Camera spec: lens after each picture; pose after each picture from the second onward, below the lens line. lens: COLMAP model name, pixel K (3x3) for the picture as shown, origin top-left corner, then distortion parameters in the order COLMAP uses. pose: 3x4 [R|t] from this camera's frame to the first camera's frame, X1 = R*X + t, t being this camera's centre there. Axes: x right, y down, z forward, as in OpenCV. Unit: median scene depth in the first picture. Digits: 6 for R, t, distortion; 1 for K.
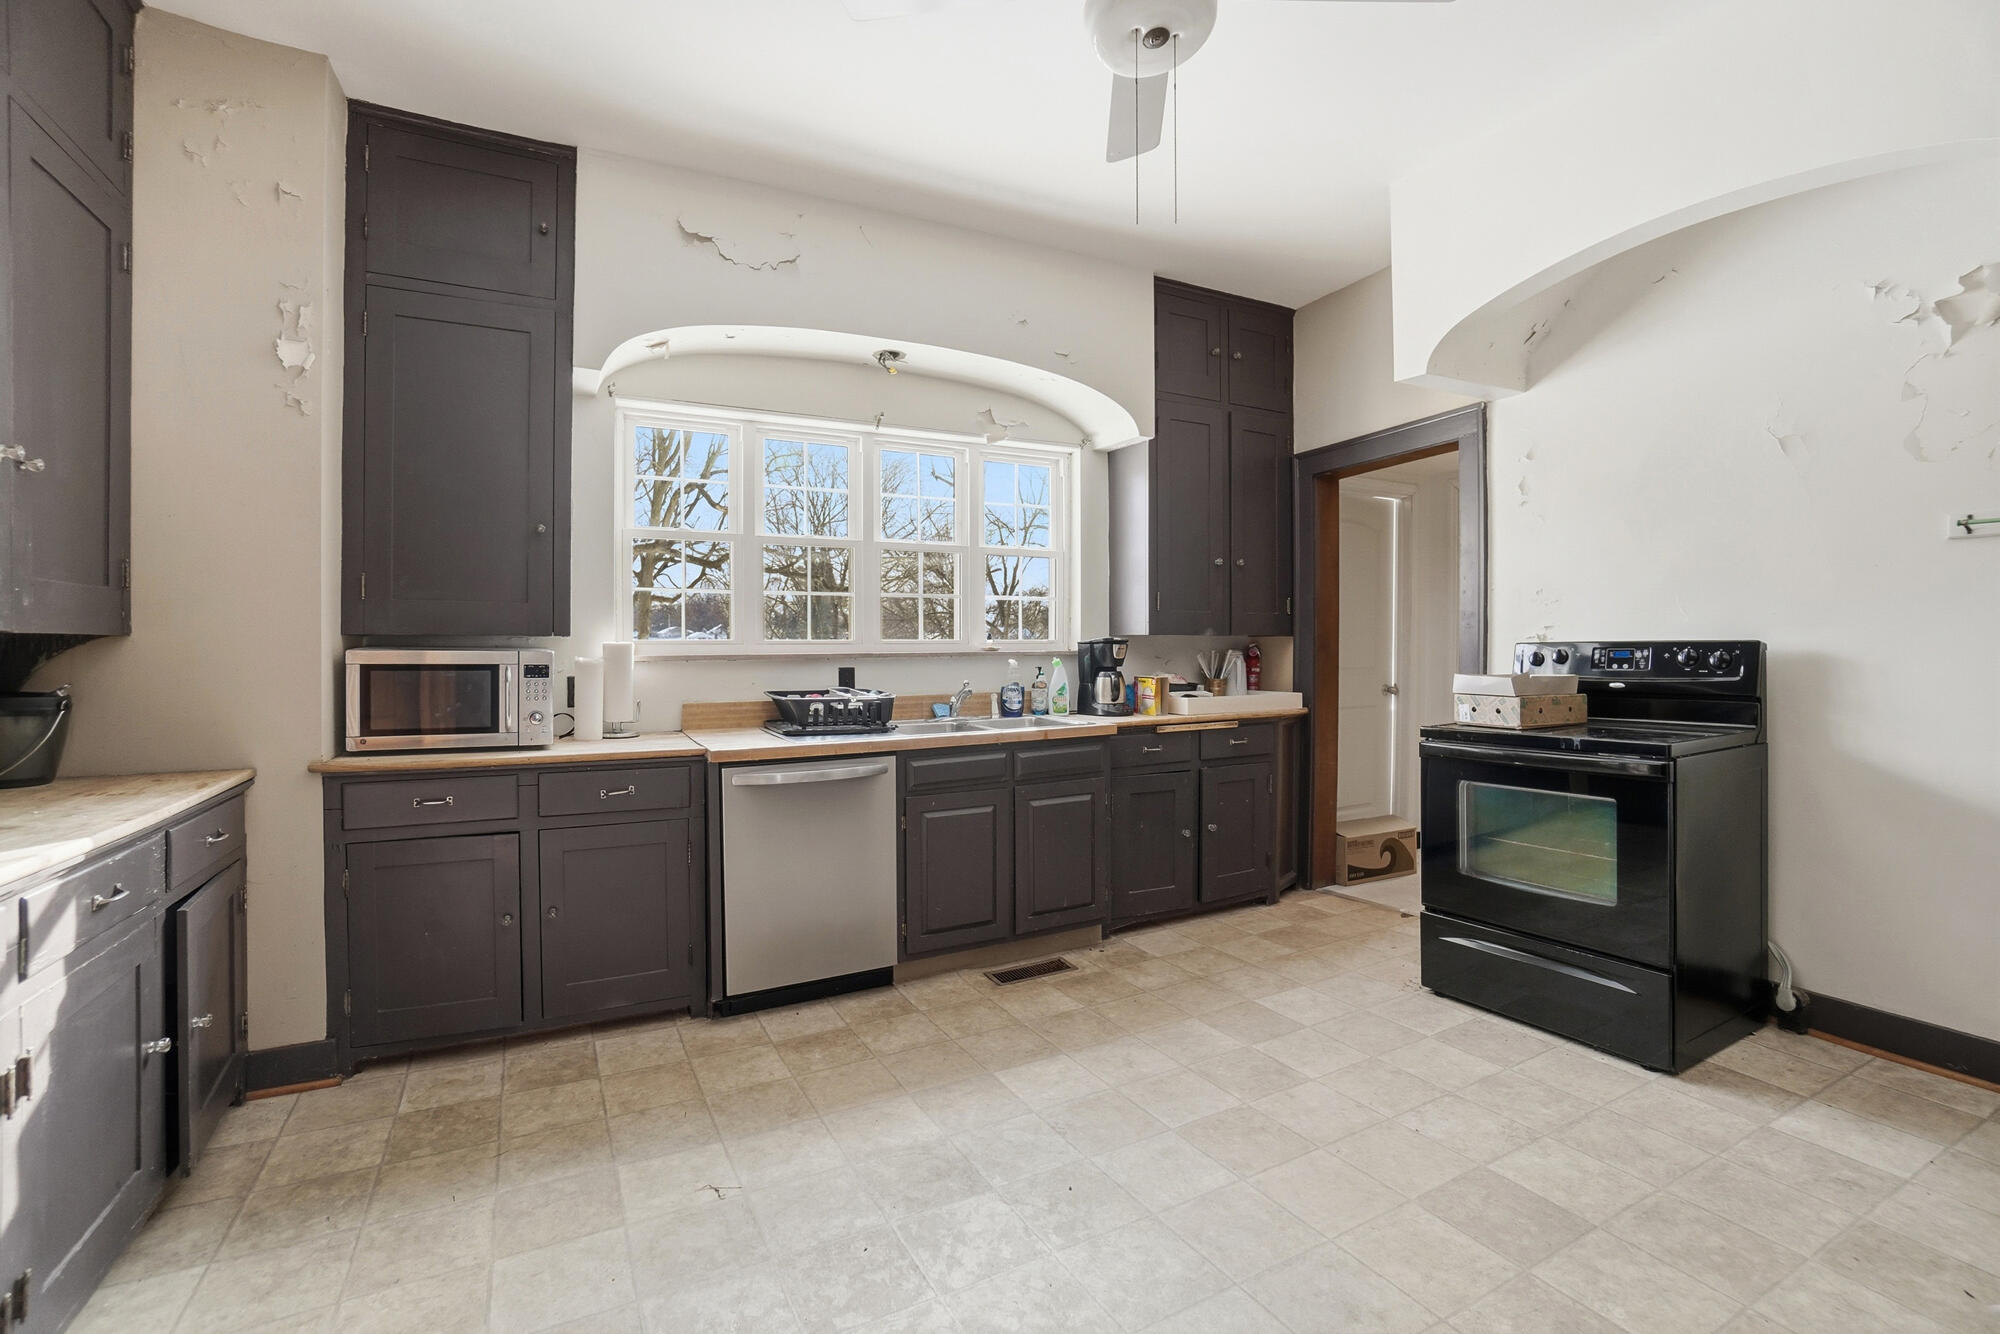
lens RADIAL K [[884.1, 0, 988.4], [0, 884.1, 645.6], [0, 0, 1]] dist [-0.064505, 0.022081]
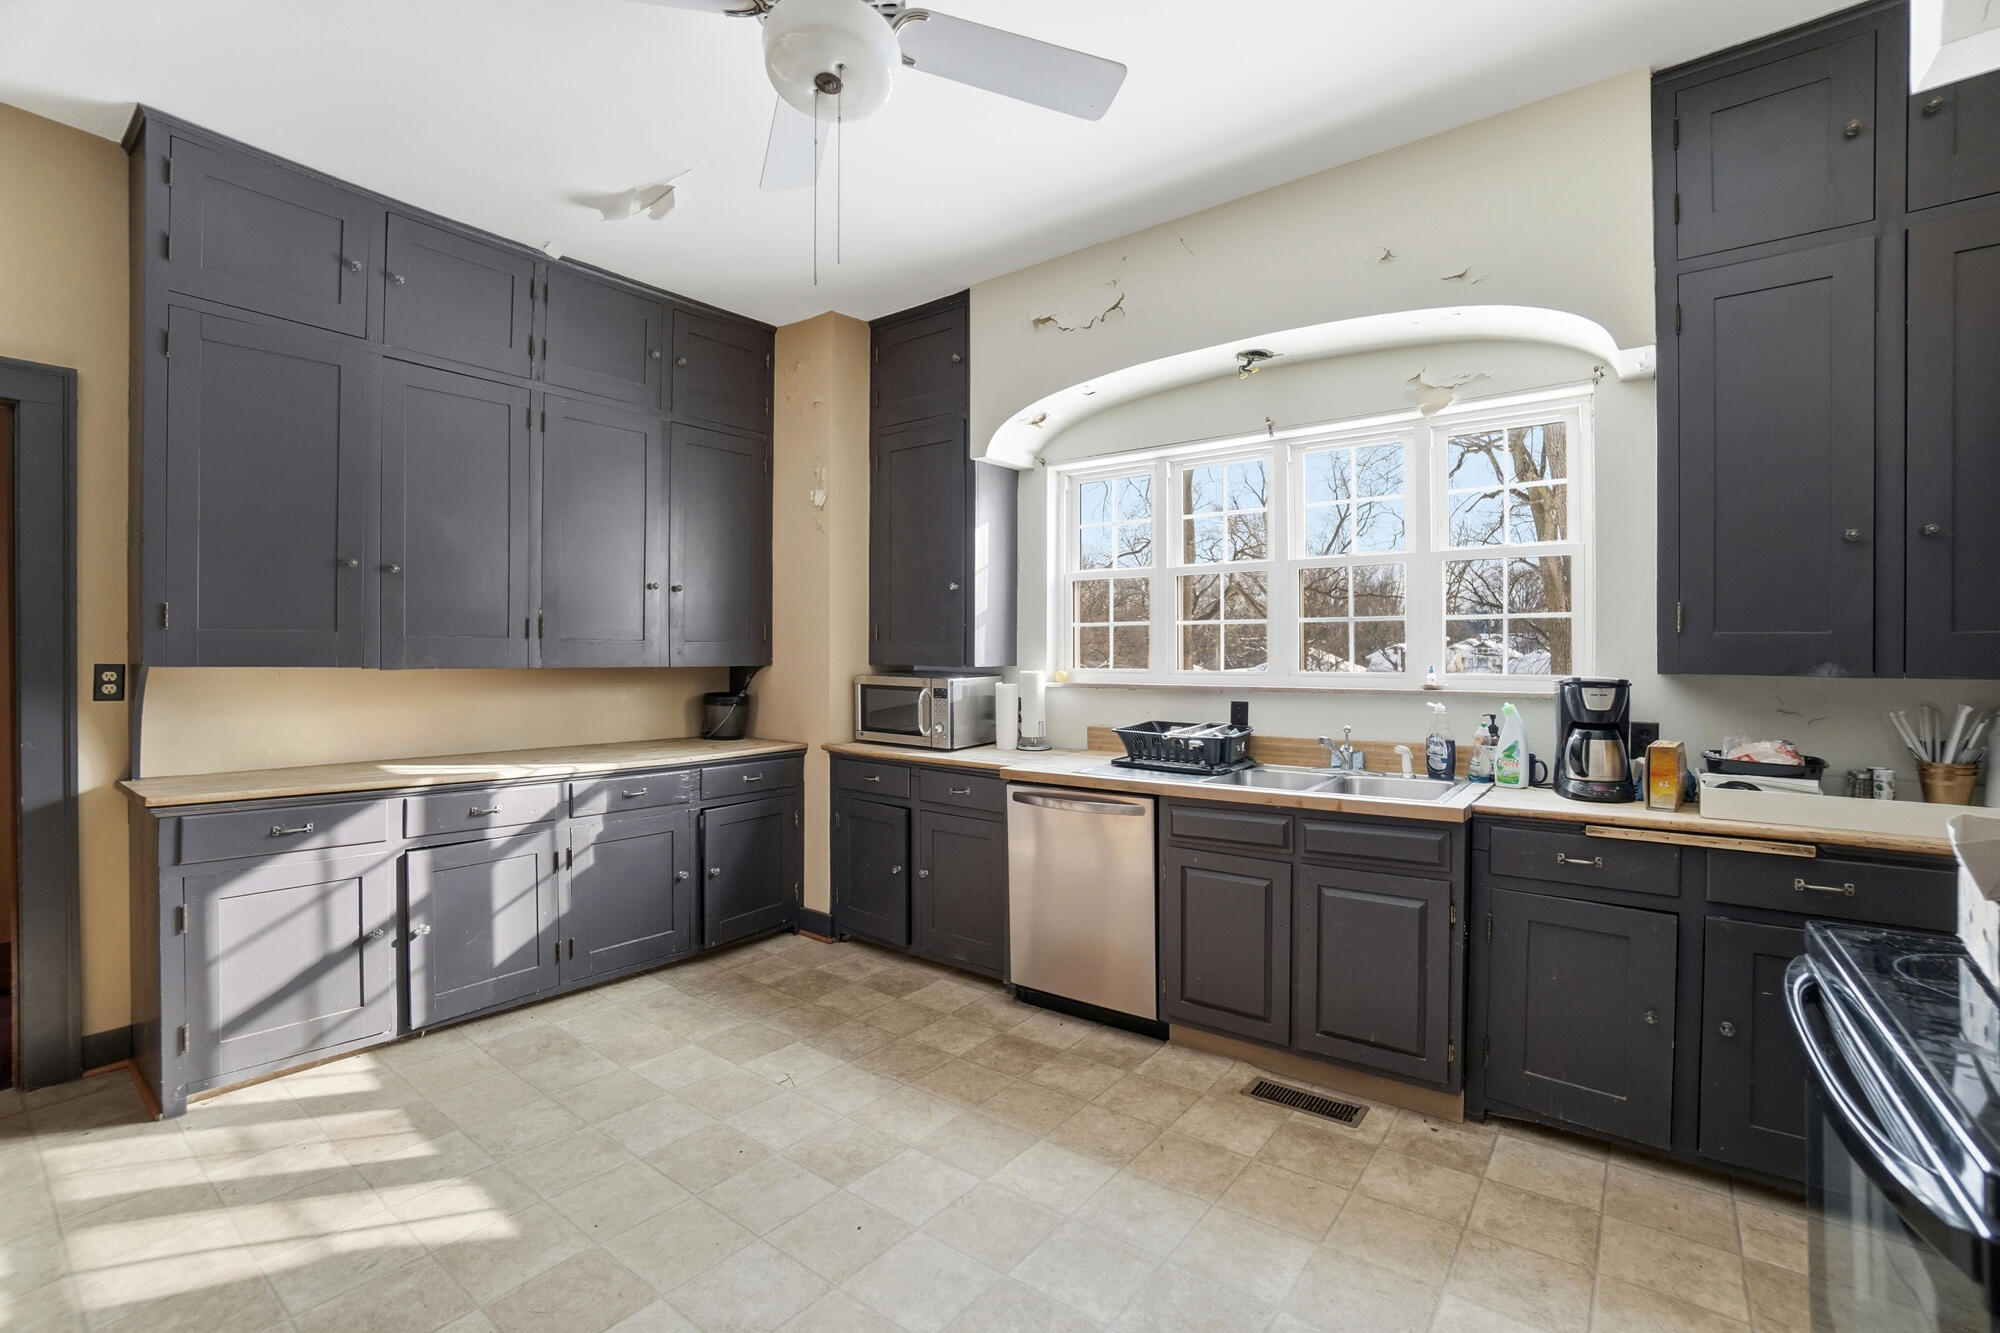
lens RADIAL K [[884.1, 0, 988.4], [0, 884.1, 645.1], [0, 0, 1]] dist [-0.064505, 0.022081]
pose [[0.415595, -0.002243, -0.909547, 0.711826], [-0.003033, 0.999988, -0.003852, -0.037790], [0.909545, 0.004360, 0.415583, 0.467581]]
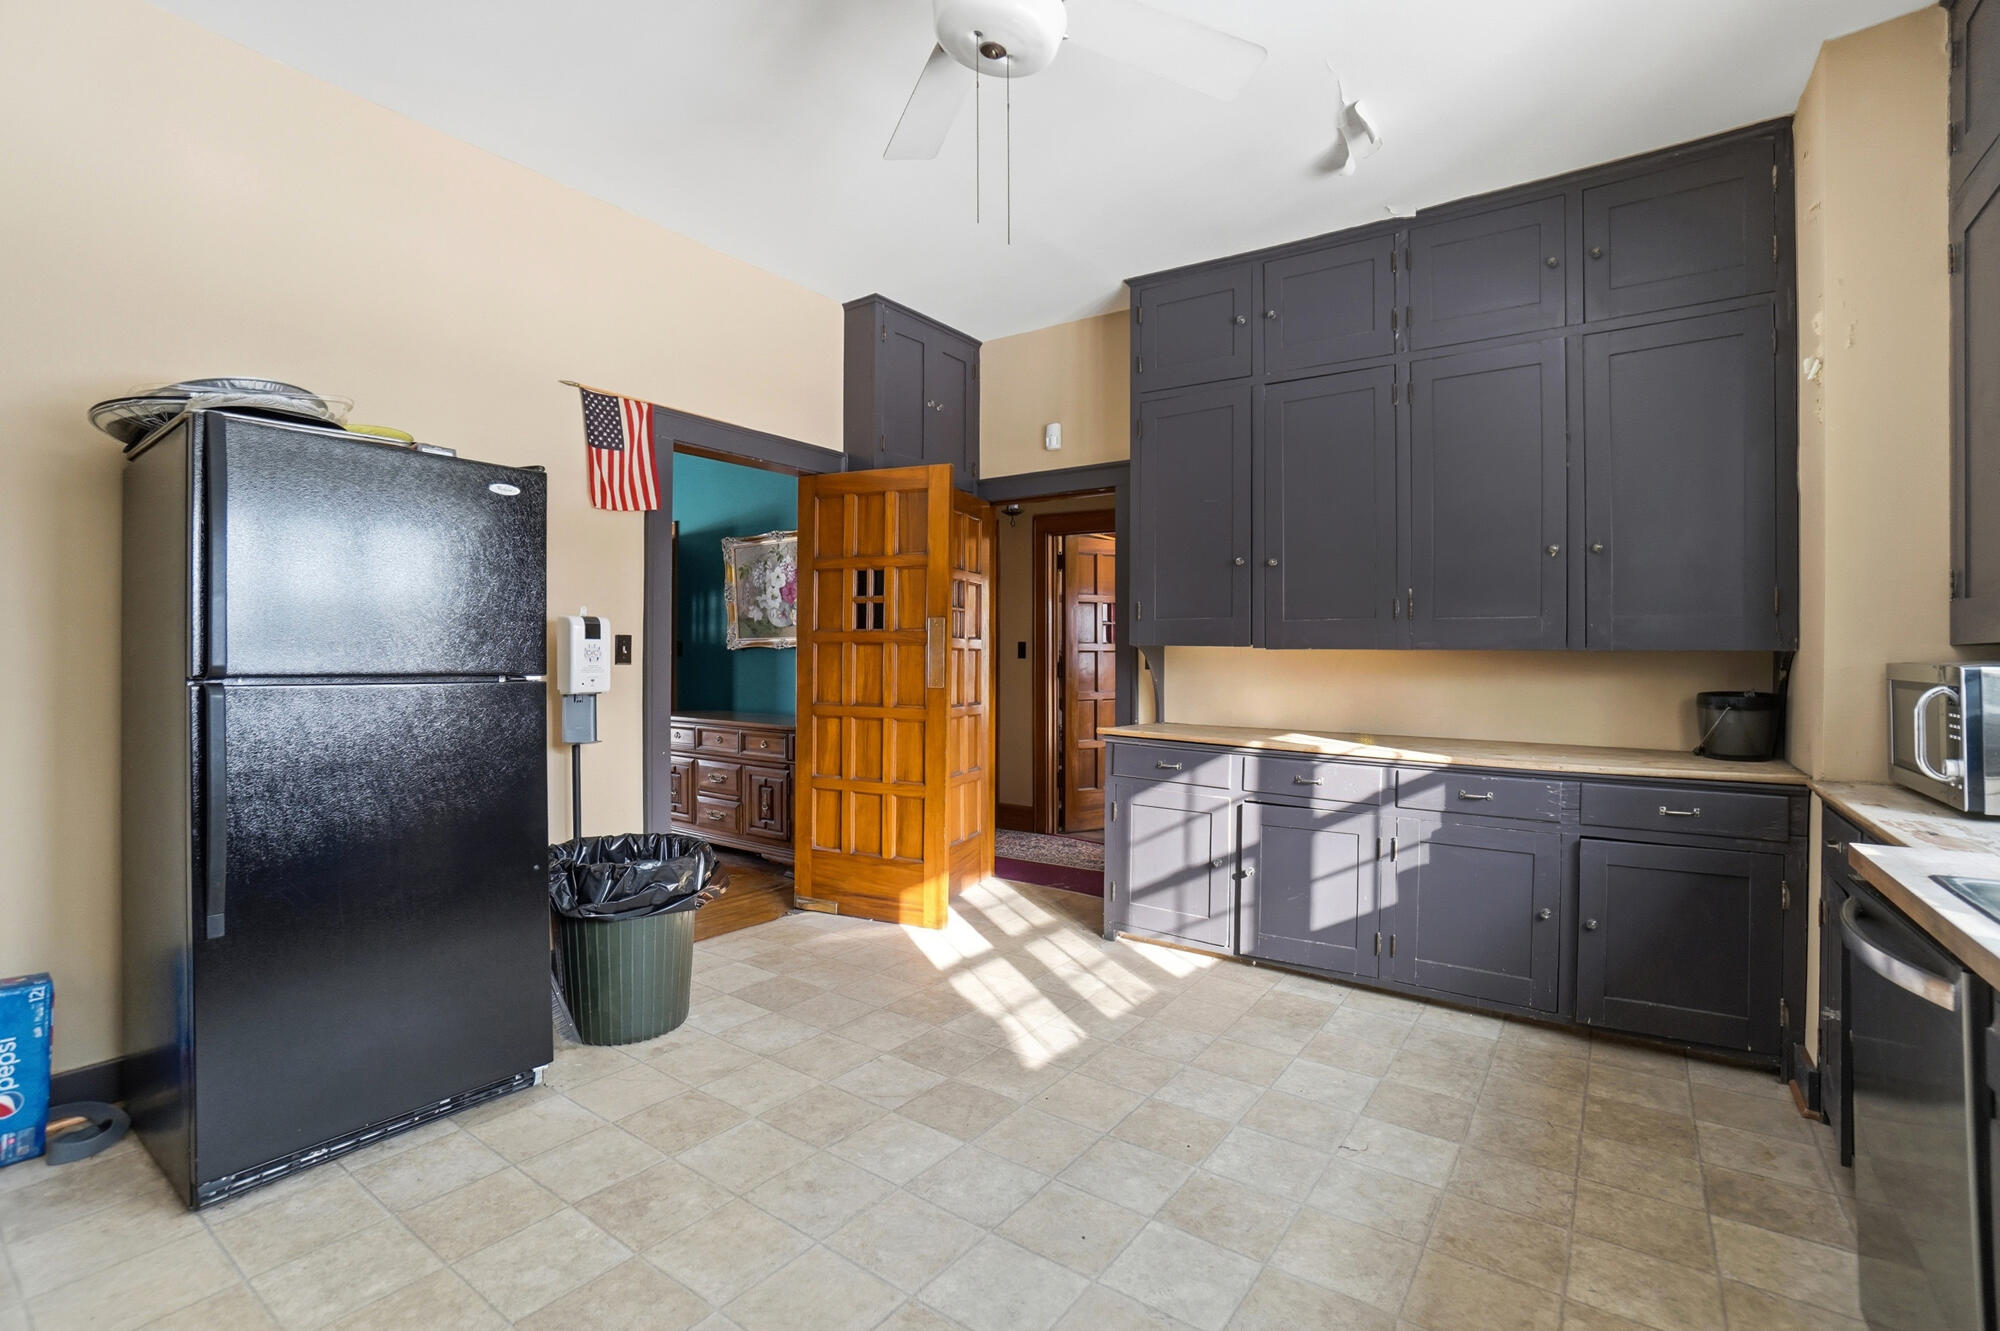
lens RADIAL K [[917.1, 0, 988.7], [0, 917.1, 644.1], [0, 0, 1]] dist [-0.067606, 0.026502]
pose [[-0.892519, -0.011353, -0.450868, 0.411822], [-0.006045, 0.999894, -0.013210, 0.001439], [0.450970, -0.009065, -0.892493, 1.191539]]
